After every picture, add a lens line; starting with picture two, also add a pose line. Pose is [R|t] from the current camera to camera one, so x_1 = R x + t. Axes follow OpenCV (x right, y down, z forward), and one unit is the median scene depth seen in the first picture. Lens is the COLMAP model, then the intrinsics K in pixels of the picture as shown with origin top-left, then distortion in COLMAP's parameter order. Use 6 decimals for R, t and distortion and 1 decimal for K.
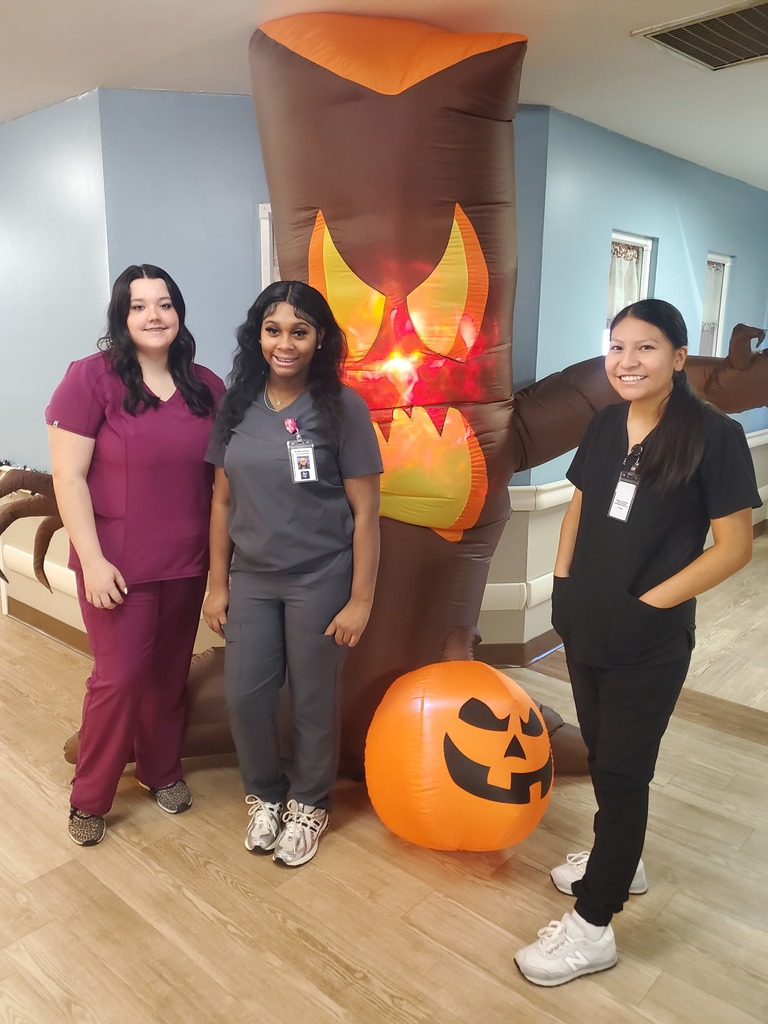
lens RADIAL K [[776.4, 0, 365.2], [0, 776.4, 504.0], [0, 0, 1]] dist [0.003904, 0.012294]
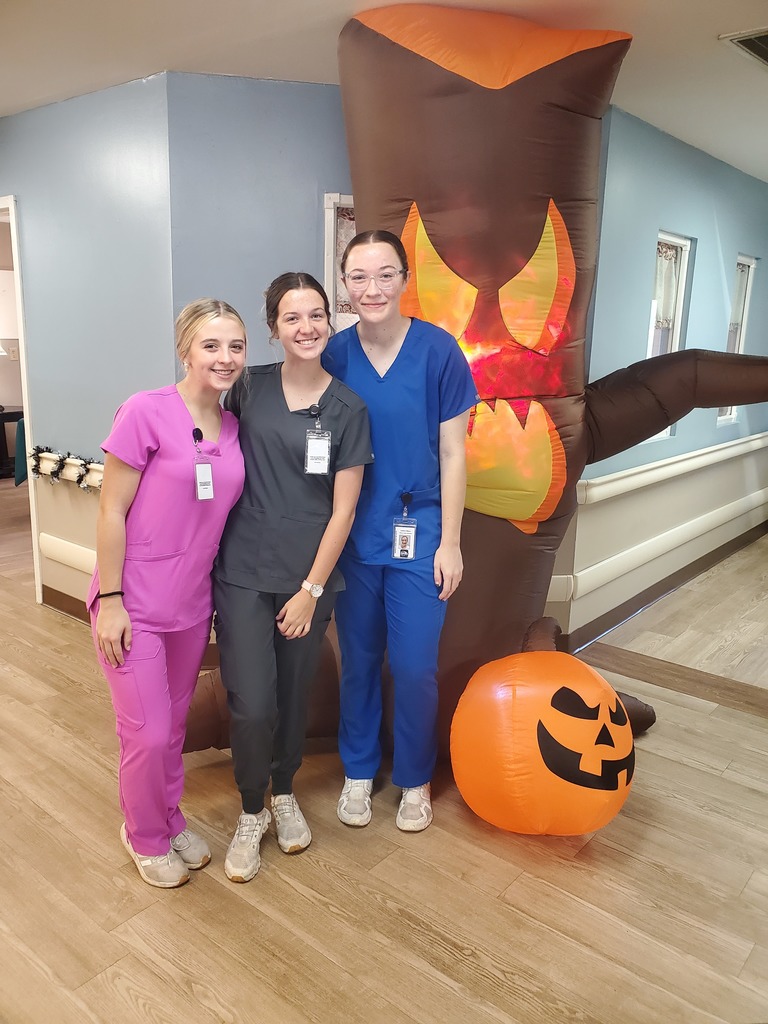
lens RADIAL K [[776.4, 0, 374.9], [0, 776.4, 511.8], [0, 0, 1]] dist [0.003904, 0.012294]
pose [[0.998959, 0.010984, 0.044284, -0.148102], [-0.011740, 0.999789, 0.016847, 0.006549], [-0.044089, -0.017349, 0.998877, -0.009305]]
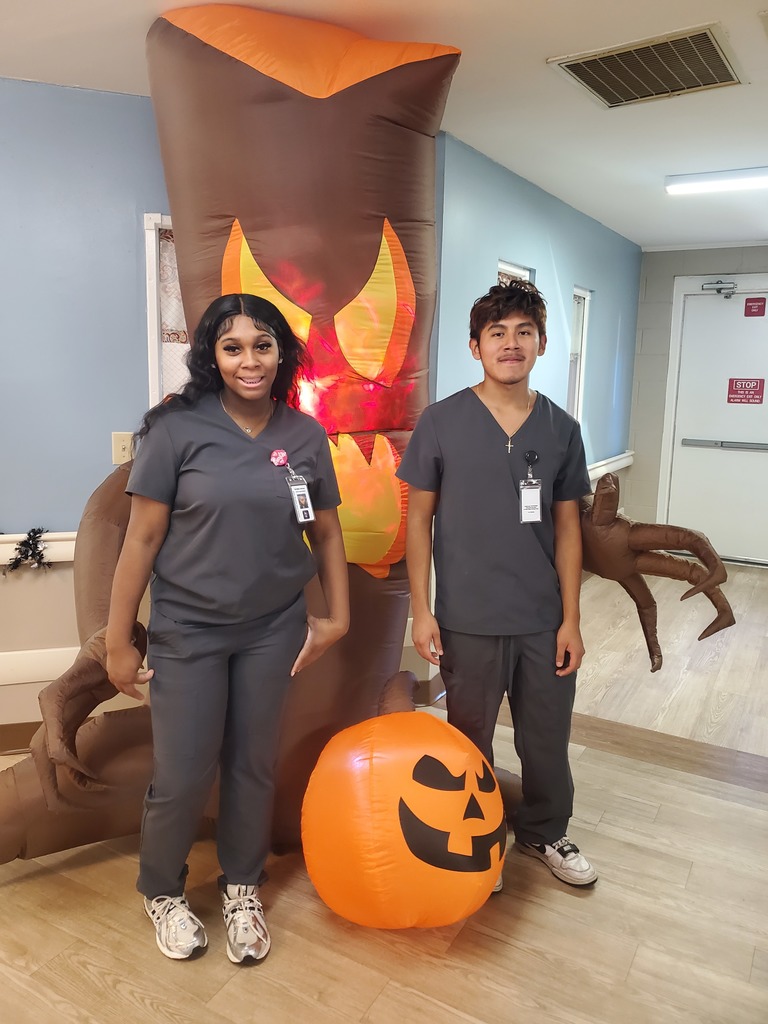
lens RADIAL K [[776.4, 0, 353.1], [0, 776.4, 493.1], [0, 0, 1]] dist [0.003904, 0.012294]
pose [[0.980770, -0.019106, 0.194230, -0.105966], [0.028808, 0.998468, -0.047249, -0.012978], [-0.193029, 0.051936, 0.979818, 0.105616]]
